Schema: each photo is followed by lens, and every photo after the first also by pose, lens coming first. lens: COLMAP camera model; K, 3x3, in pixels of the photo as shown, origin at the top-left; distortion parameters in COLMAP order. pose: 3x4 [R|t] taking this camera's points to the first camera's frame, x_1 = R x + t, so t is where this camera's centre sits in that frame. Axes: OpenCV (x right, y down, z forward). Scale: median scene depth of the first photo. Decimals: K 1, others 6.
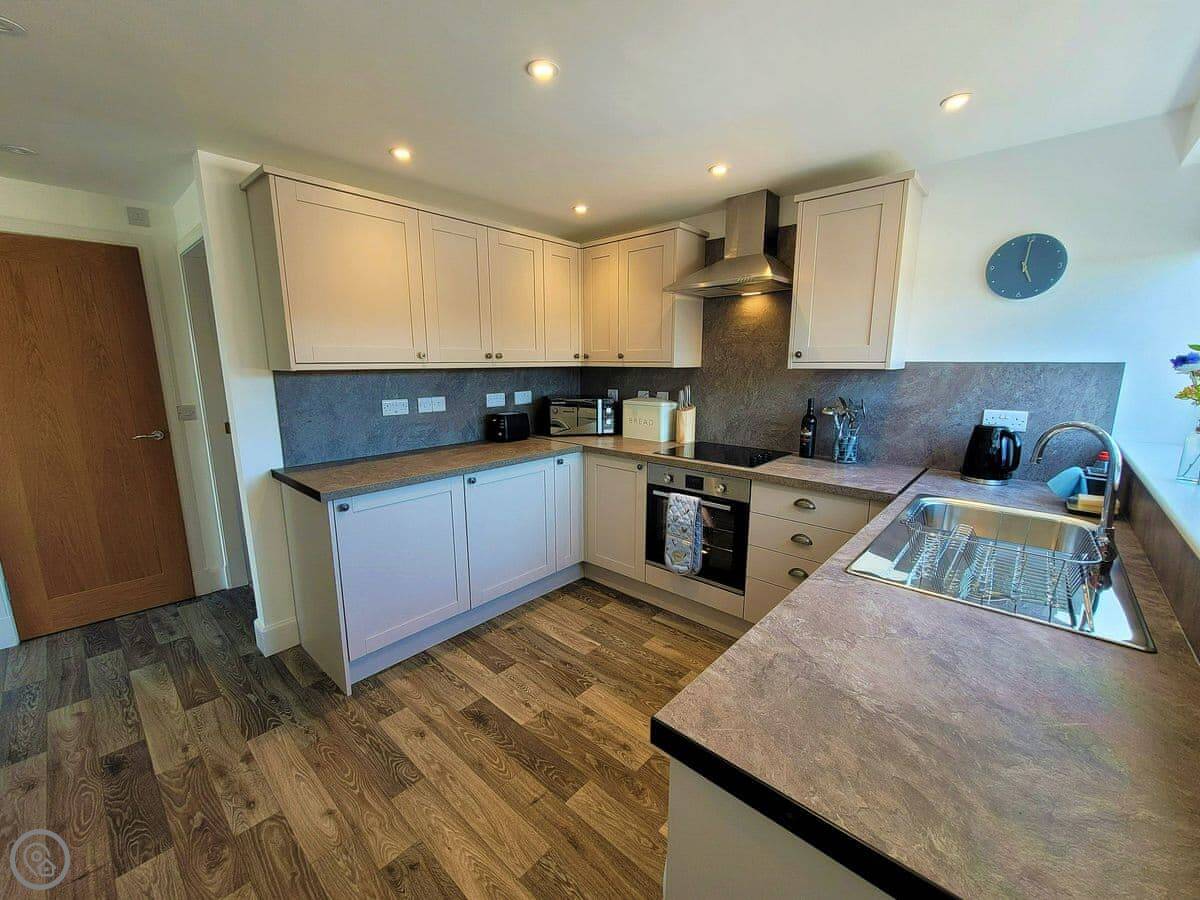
lens RADIAL K [[480.5, 0, 604.2], [0, 480.5, 451.8], [0, 0, 1]] dist [0.001796, -0.000196]
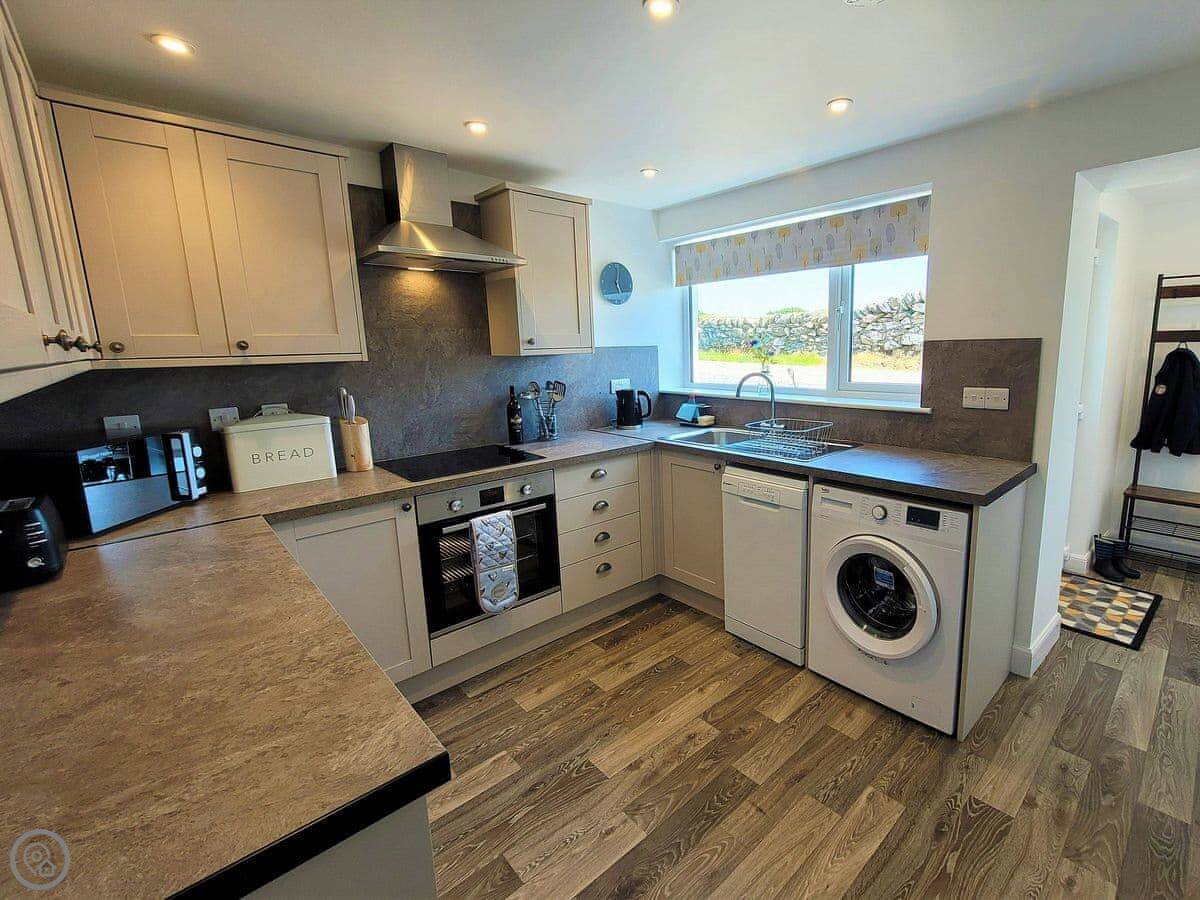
lens RADIAL K [[598.0, 0, 605.0], [0, 598.0, 453.7], [0, 0, 1]] dist [-0.006409, -0.000388]
pose [[0.085188, -0.178679, 0.980213, -0.868115], [0.206218, 0.965649, 0.158102, -0.142097], [-0.974791, 0.188669, 0.119109, 0.749465]]
